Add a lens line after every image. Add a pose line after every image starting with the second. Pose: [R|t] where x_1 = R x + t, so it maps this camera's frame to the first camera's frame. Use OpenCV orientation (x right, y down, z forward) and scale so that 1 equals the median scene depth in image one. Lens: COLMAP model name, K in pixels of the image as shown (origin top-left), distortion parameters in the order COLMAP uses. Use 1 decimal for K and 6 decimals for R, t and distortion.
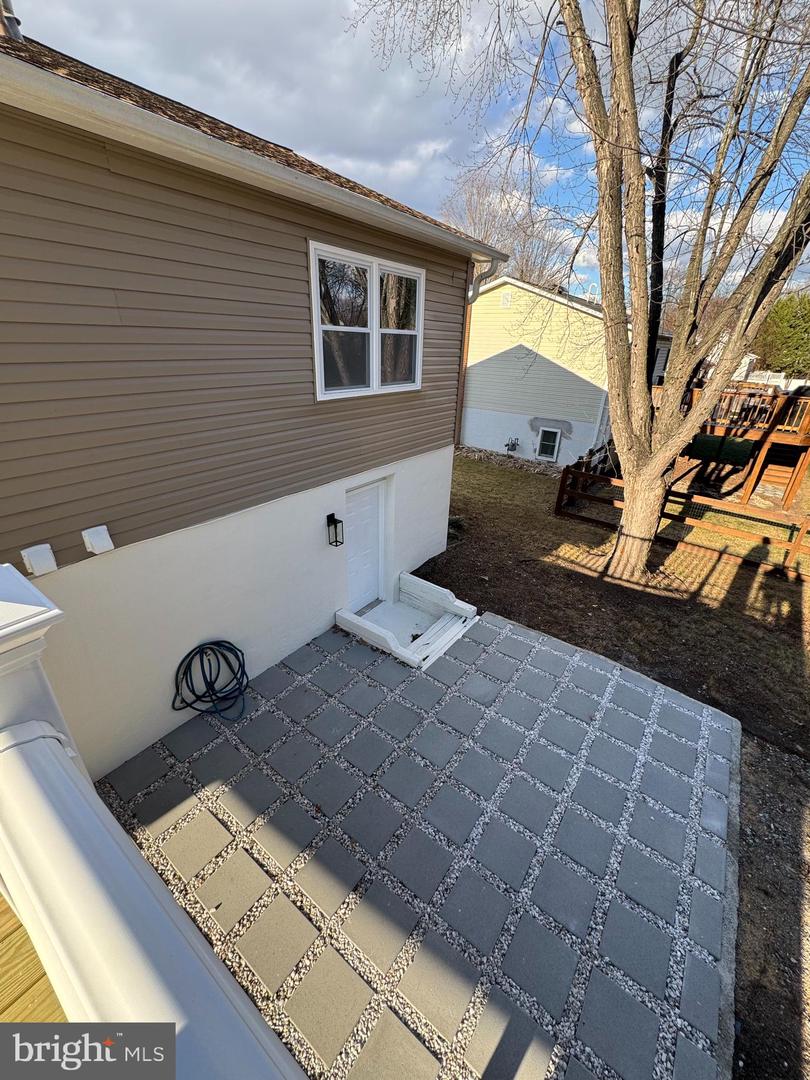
lens RADIAL K [[431.1, 0, 403.5], [0, 431.1, 544.6], [0, 0, 1]] dist [0.016030, -0.002405]
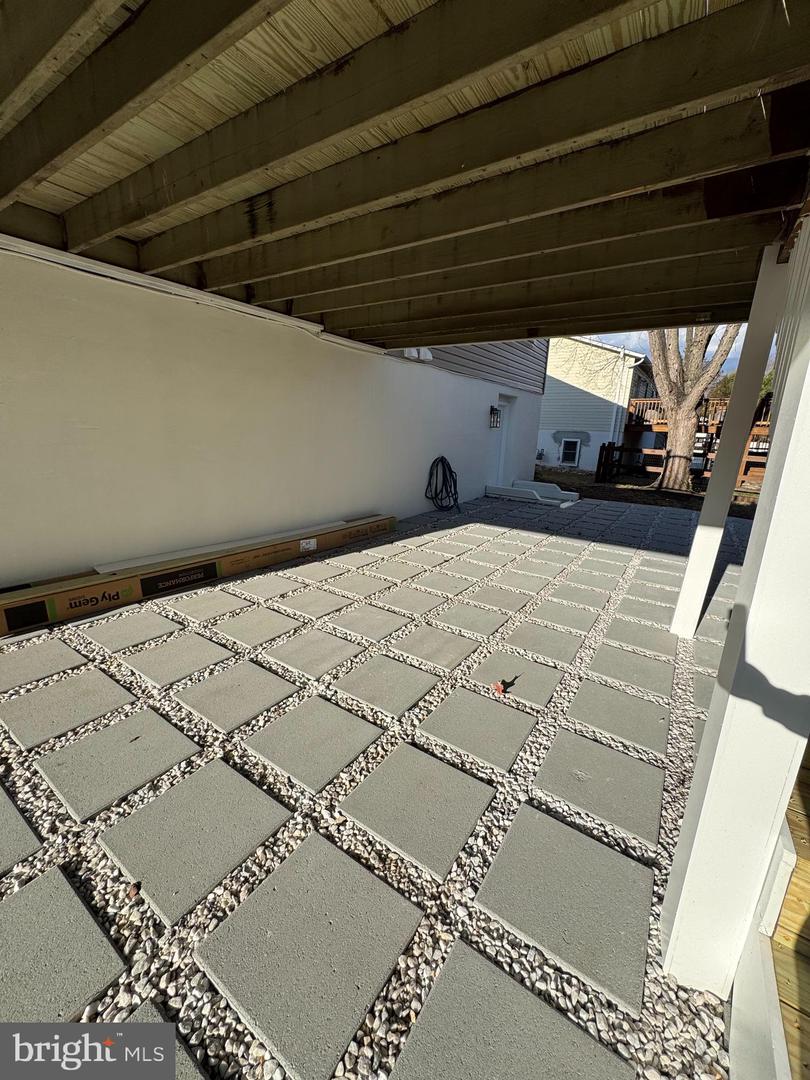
lens RADIAL K [[431.1, 0, 403.7], [0, 431.1, 531.6], [0, 0, 1]] dist [0.016030, -0.002405]
pose [[0.999242, -0.012025, 0.037022, -0.197948], [0.018865, 0.981530, -0.190375, 0.232472], [-0.034049, 0.190930, 0.981013, -0.135734]]
